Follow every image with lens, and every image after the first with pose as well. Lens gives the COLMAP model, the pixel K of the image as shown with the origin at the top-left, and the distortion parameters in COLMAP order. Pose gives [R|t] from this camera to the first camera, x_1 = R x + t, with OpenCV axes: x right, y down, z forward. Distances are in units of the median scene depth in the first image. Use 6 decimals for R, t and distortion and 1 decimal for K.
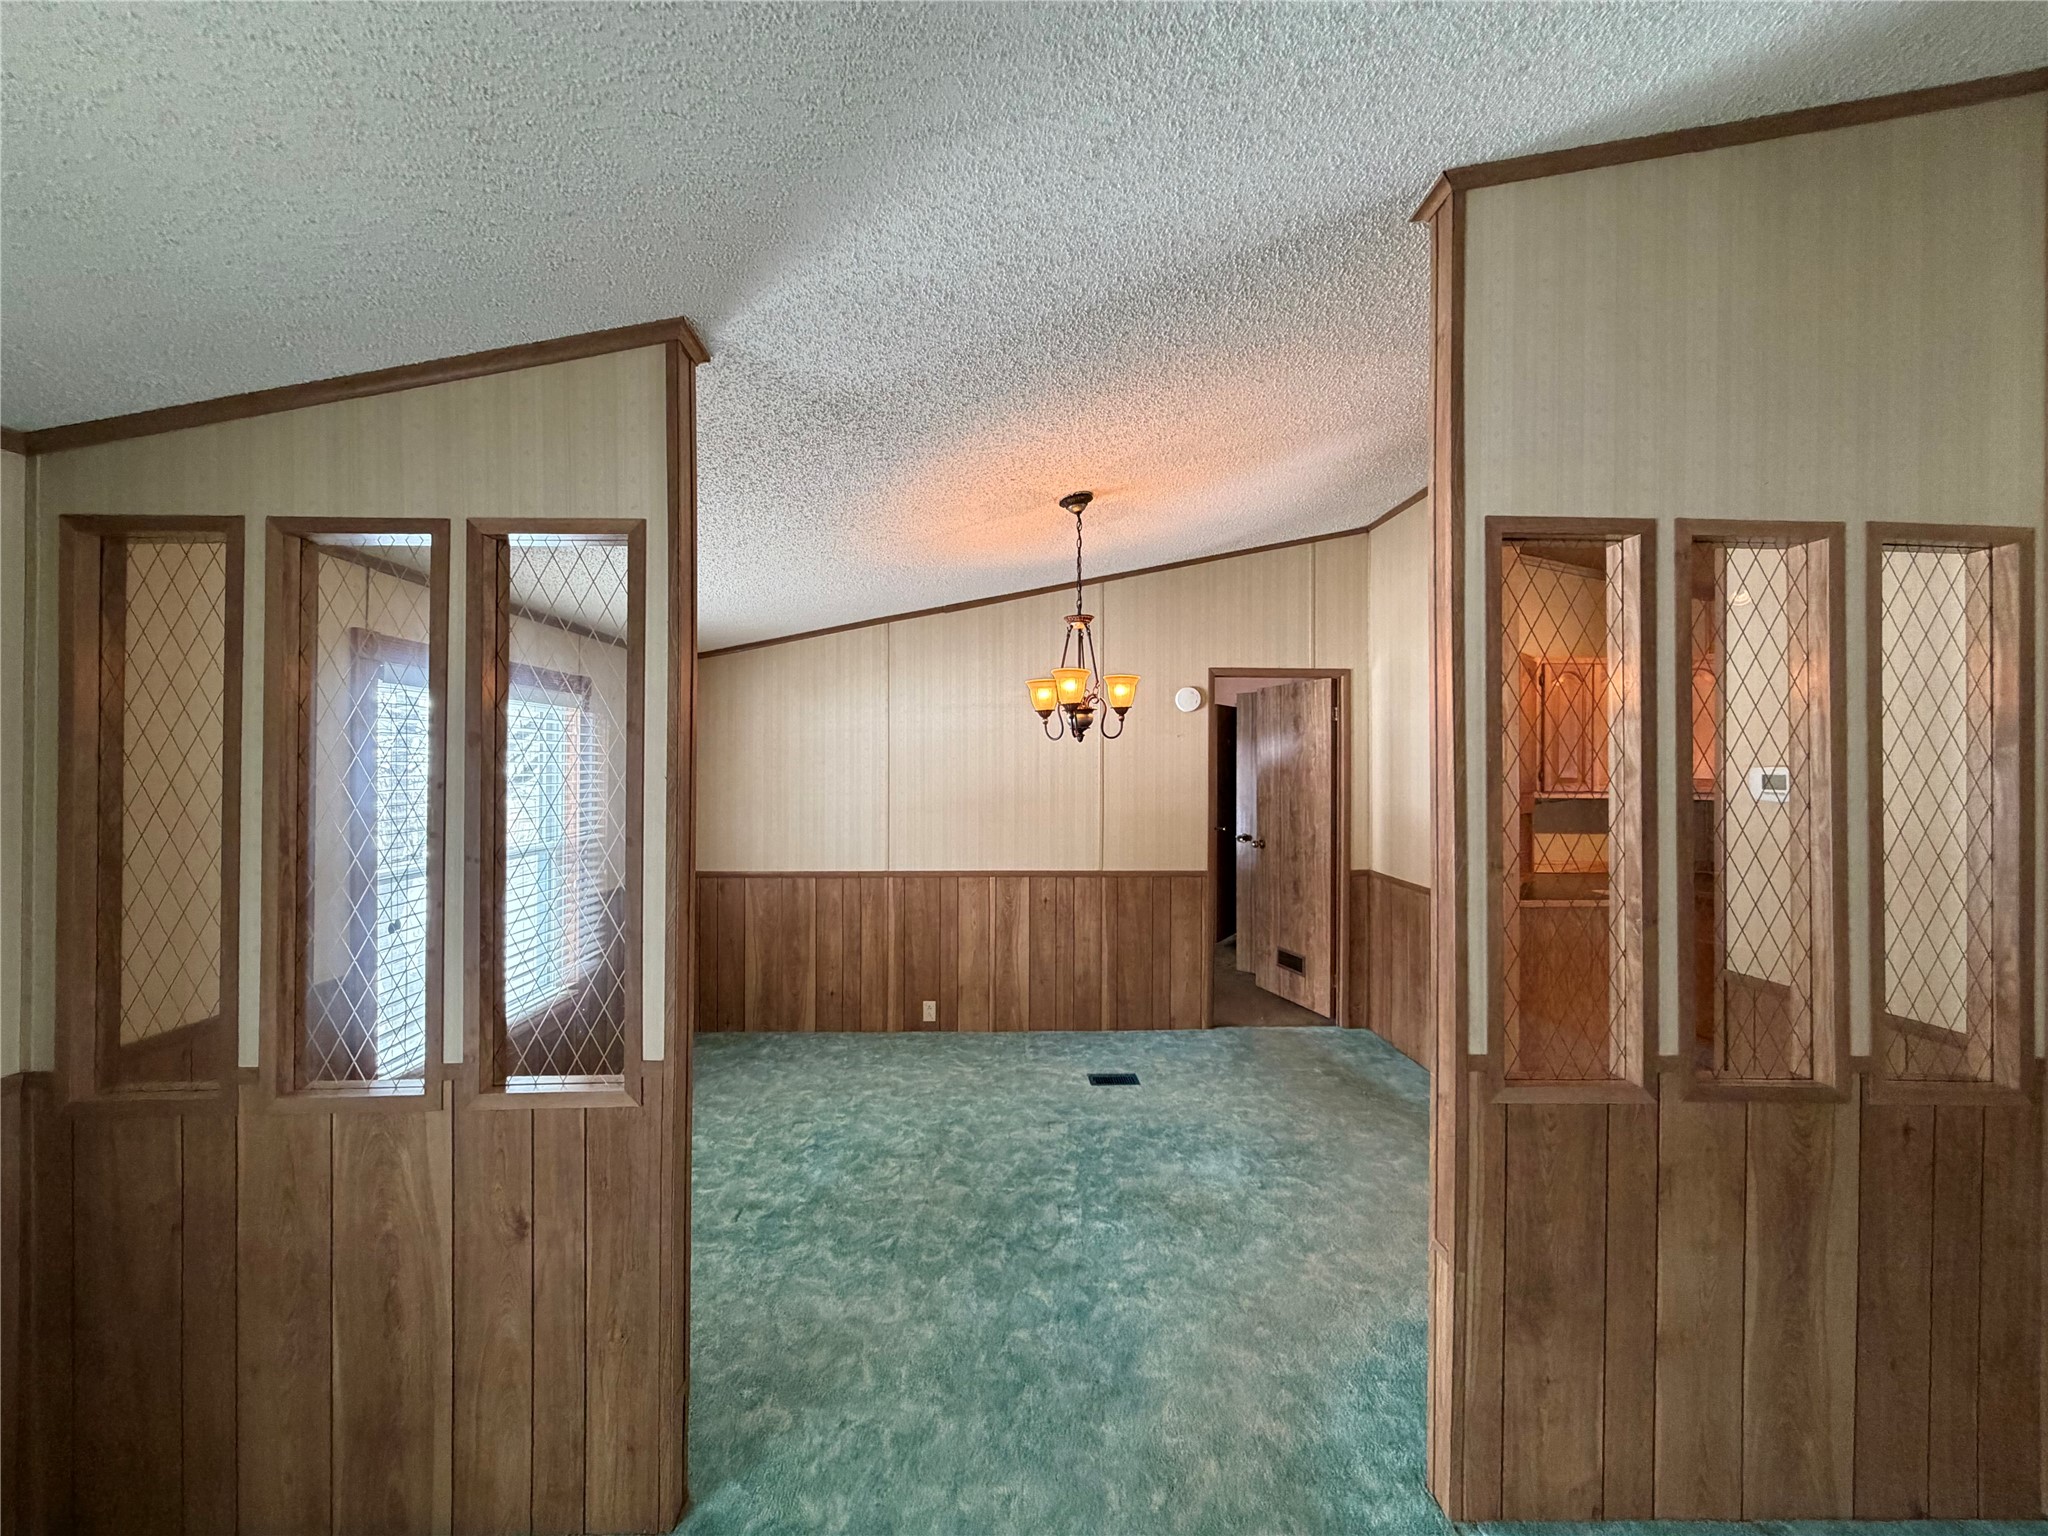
lens RADIAL K [[815.3, 0, 1022.6], [0, 815.3, 767.9], [0, 0, 1]] dist [-0.000562, 0.000362]
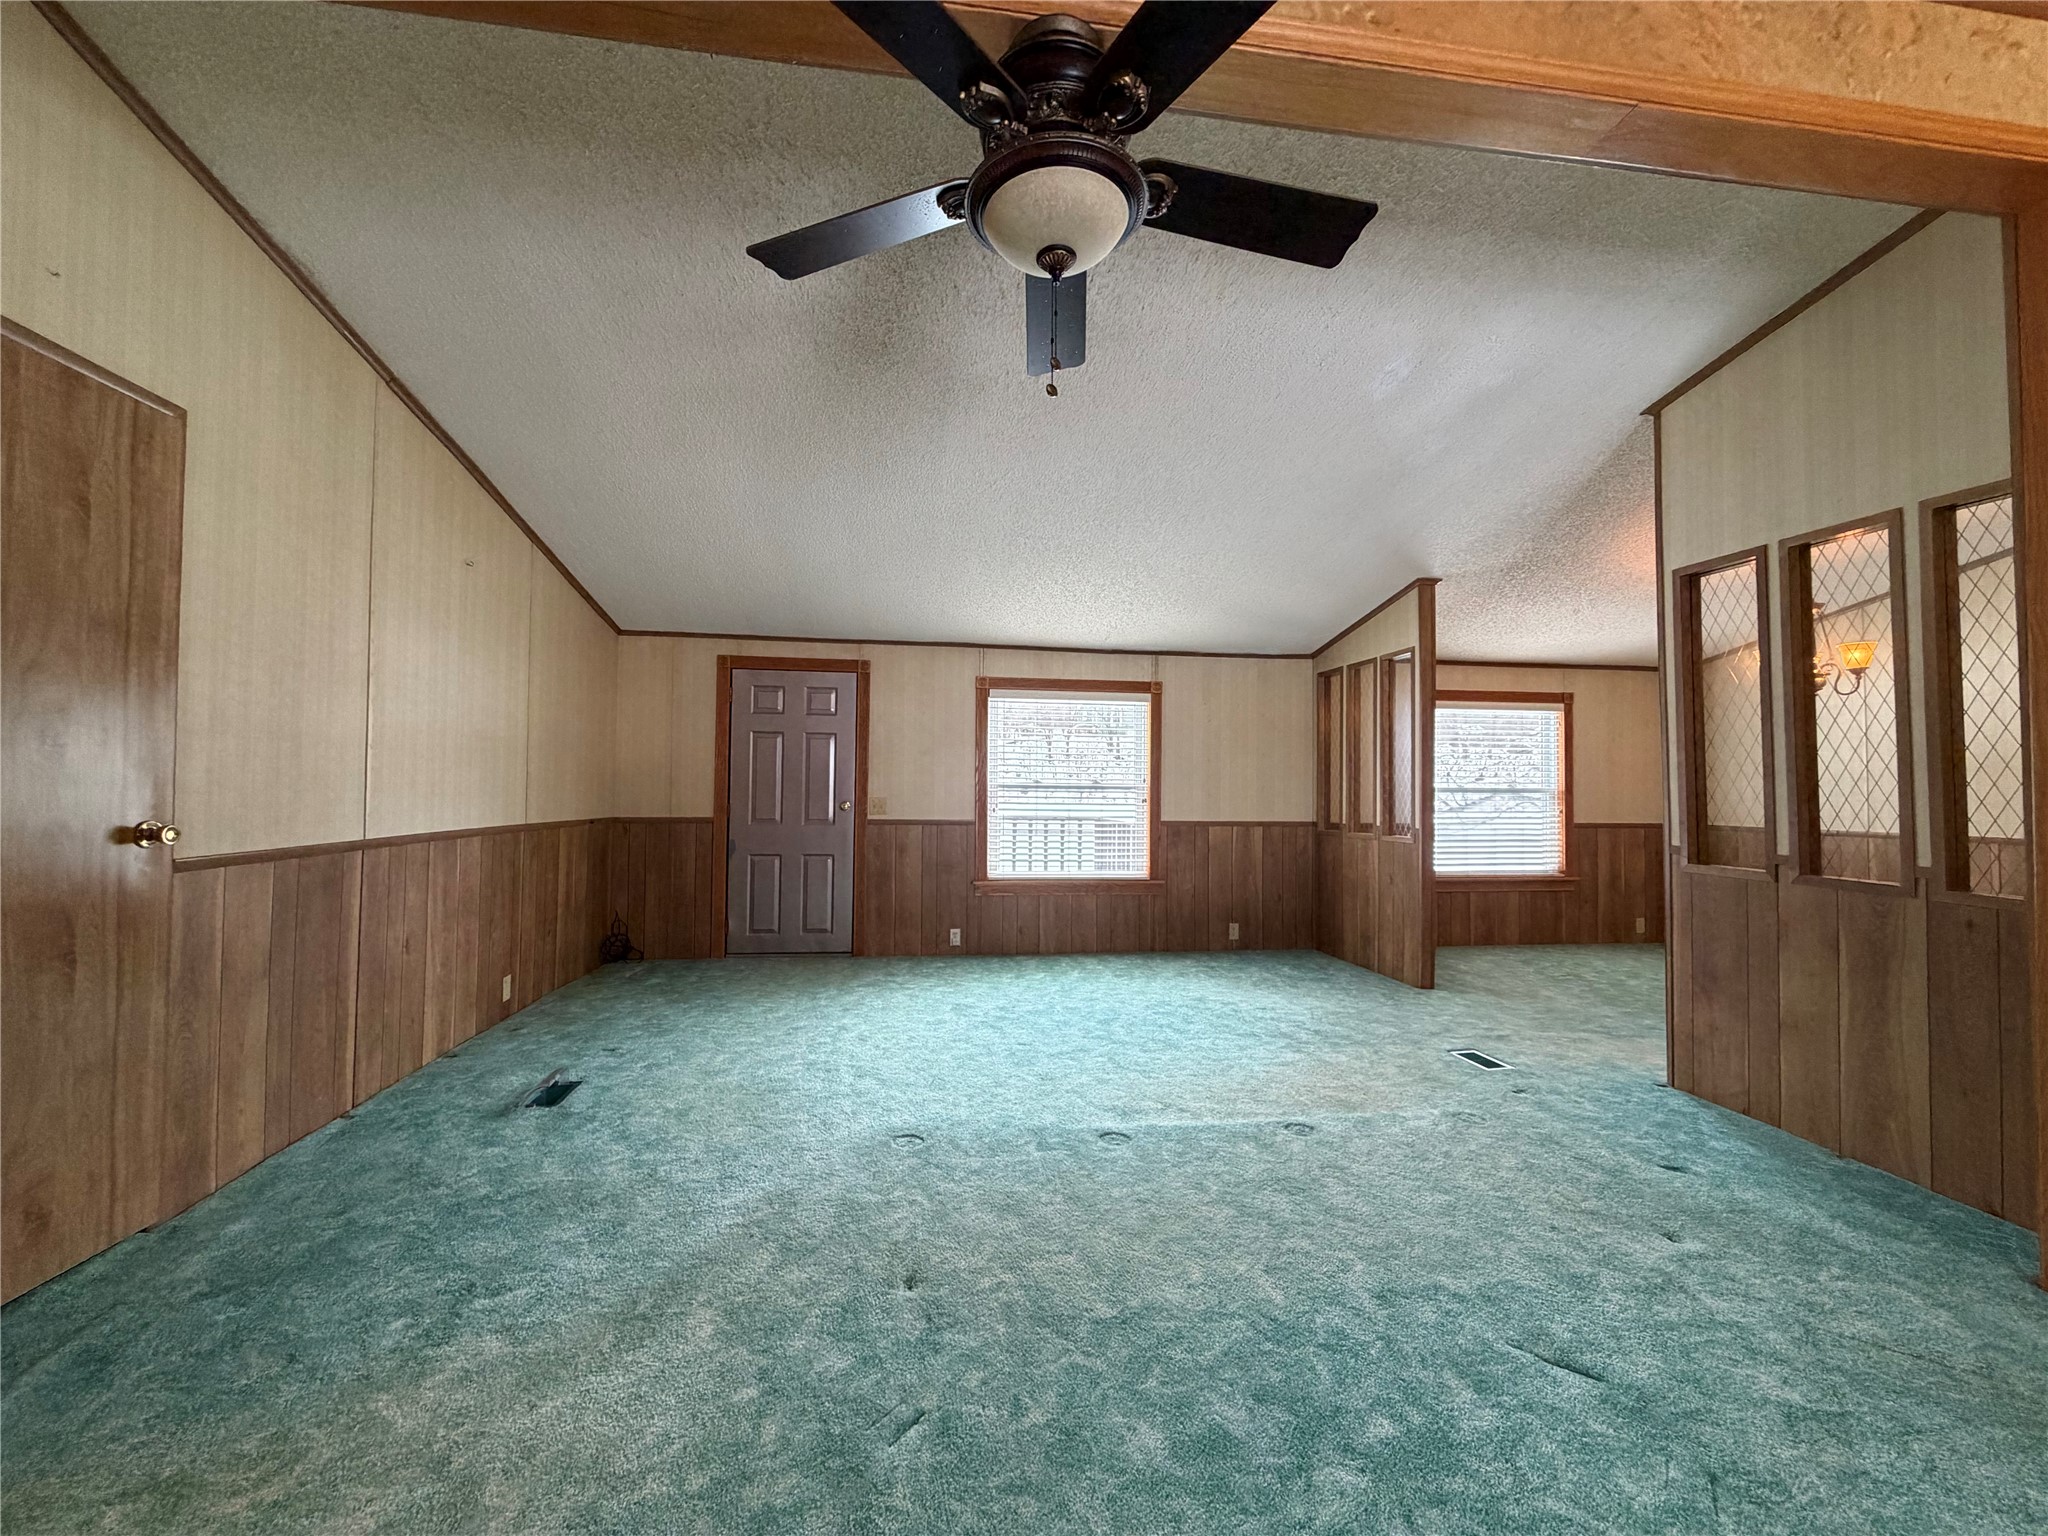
lens RADIAL K [[815.3, 0, 1020.0], [0, 815.3, 769.7], [0, 0, 1]] dist [-0.000562, 0.000362]
pose [[0.120803, -0.024558, -0.992373, 2.282798], [-0.012501, 0.999577, -0.026258, 0.239563], [0.992598, 0.015578, 0.120445, -0.778888]]
